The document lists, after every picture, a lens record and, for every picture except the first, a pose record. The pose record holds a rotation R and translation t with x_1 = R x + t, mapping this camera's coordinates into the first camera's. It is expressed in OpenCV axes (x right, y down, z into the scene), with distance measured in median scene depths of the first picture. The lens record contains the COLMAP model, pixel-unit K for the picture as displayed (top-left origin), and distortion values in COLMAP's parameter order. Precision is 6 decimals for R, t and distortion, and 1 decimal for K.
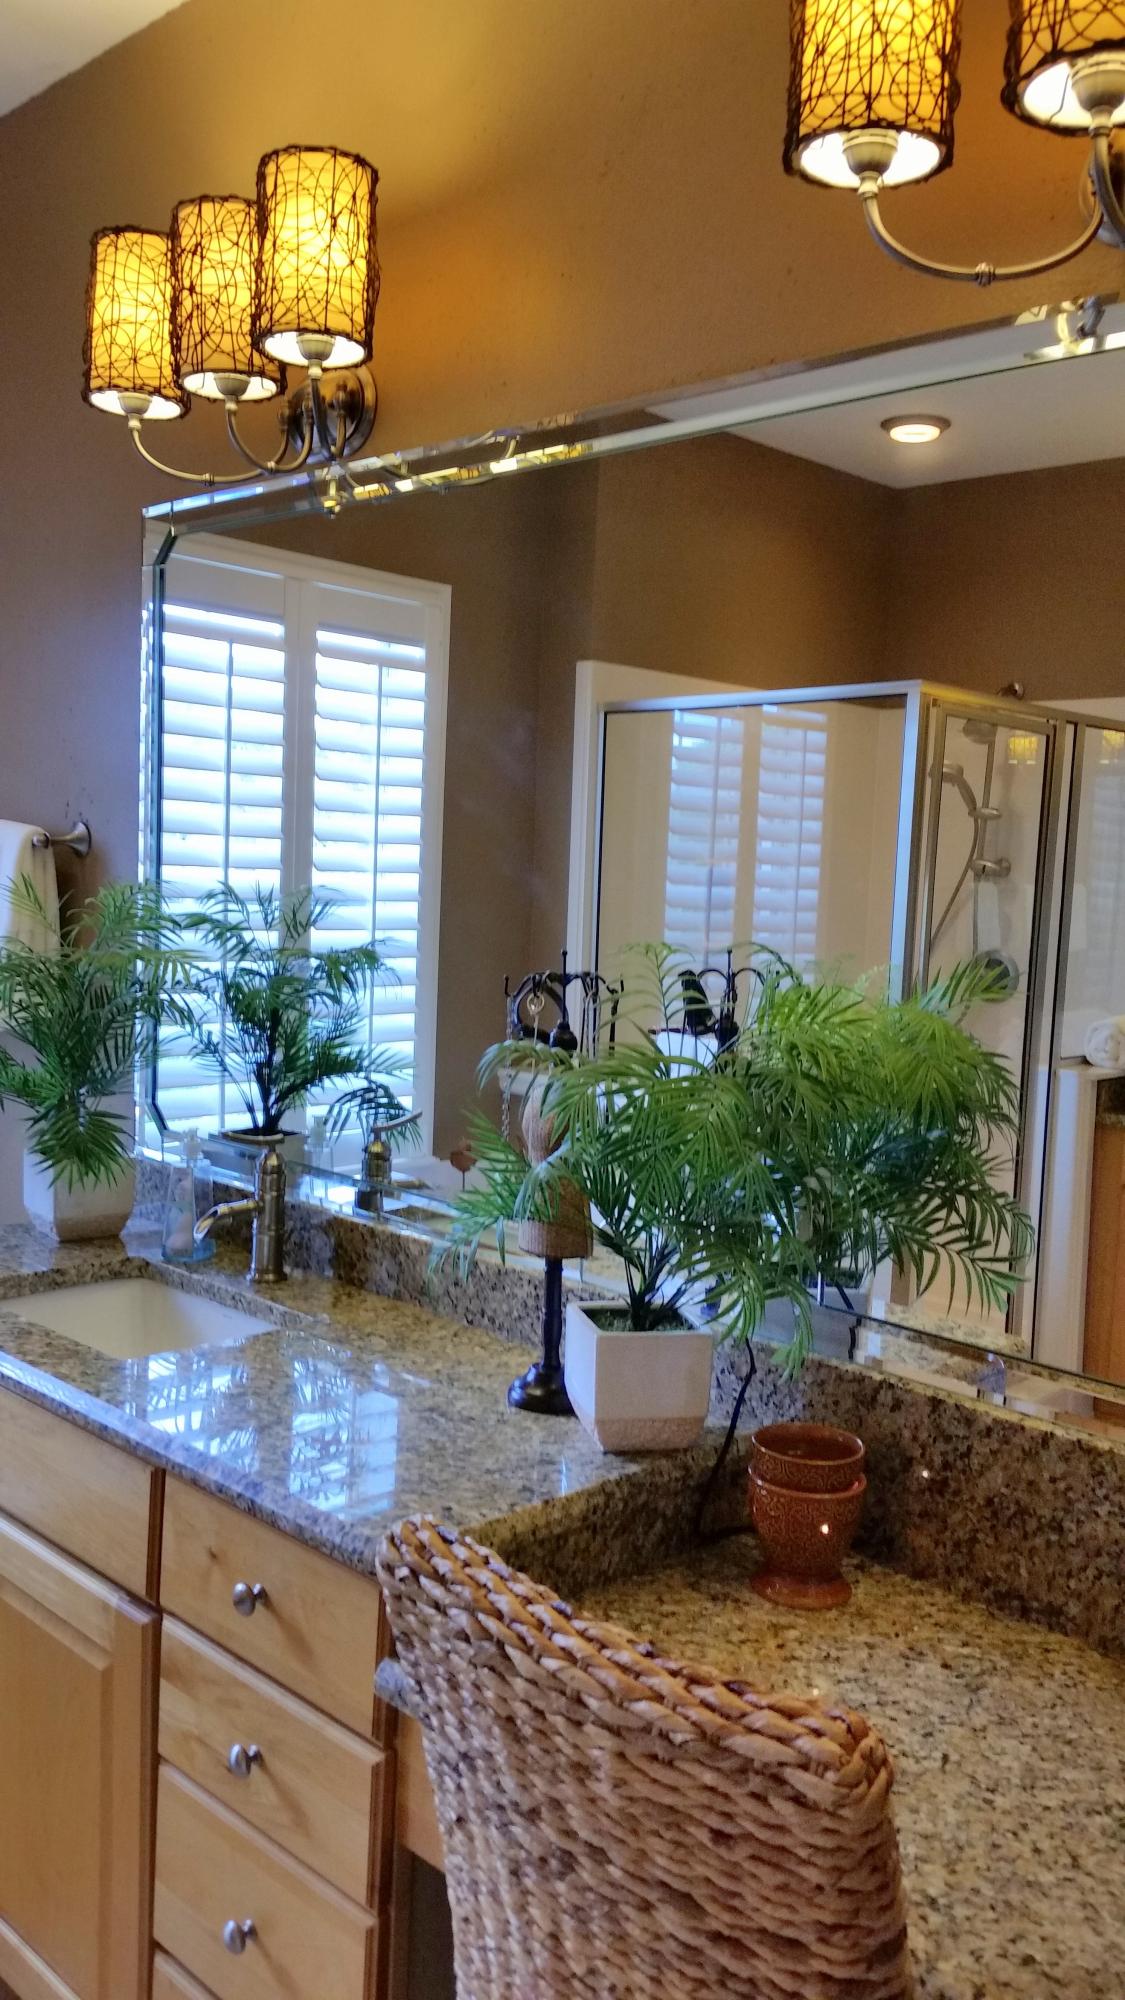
lens RADIAL K [[1615.4, 0, 568.2], [0, 1615.4, 1011.6], [0, 0, 1]] dist [0.030370, -0.098603]
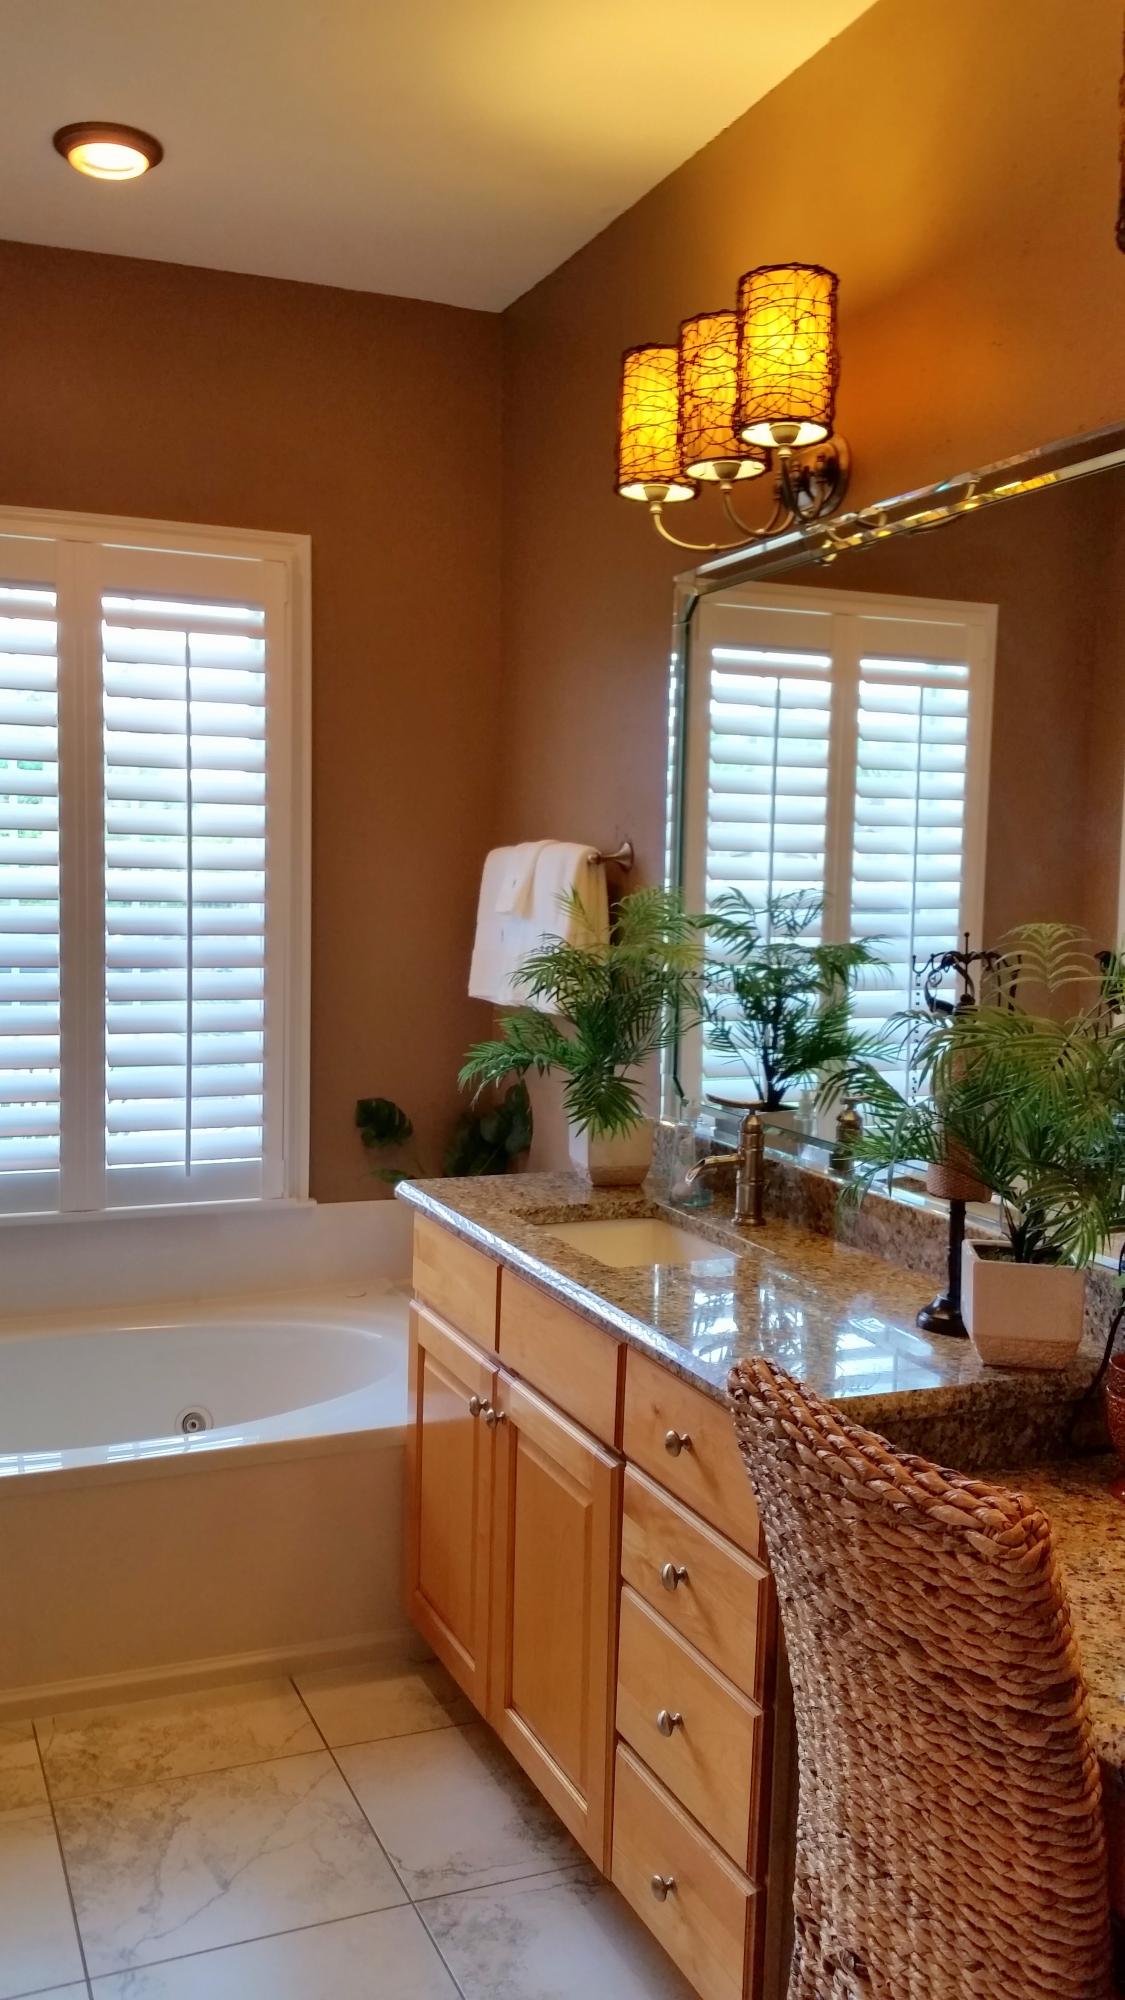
lens RADIAL K [[1657.7, 0, 549.7], [0, 1657.7, 1009.4], [0, 0, 1]] dist [0.117214, -0.242835]
pose [[0.918791, 0.006124, -0.394696, 0.173064], [-0.013397, 0.999787, -0.015675, 0.034461], [0.394516, 0.019690, 0.918678, -0.188778]]
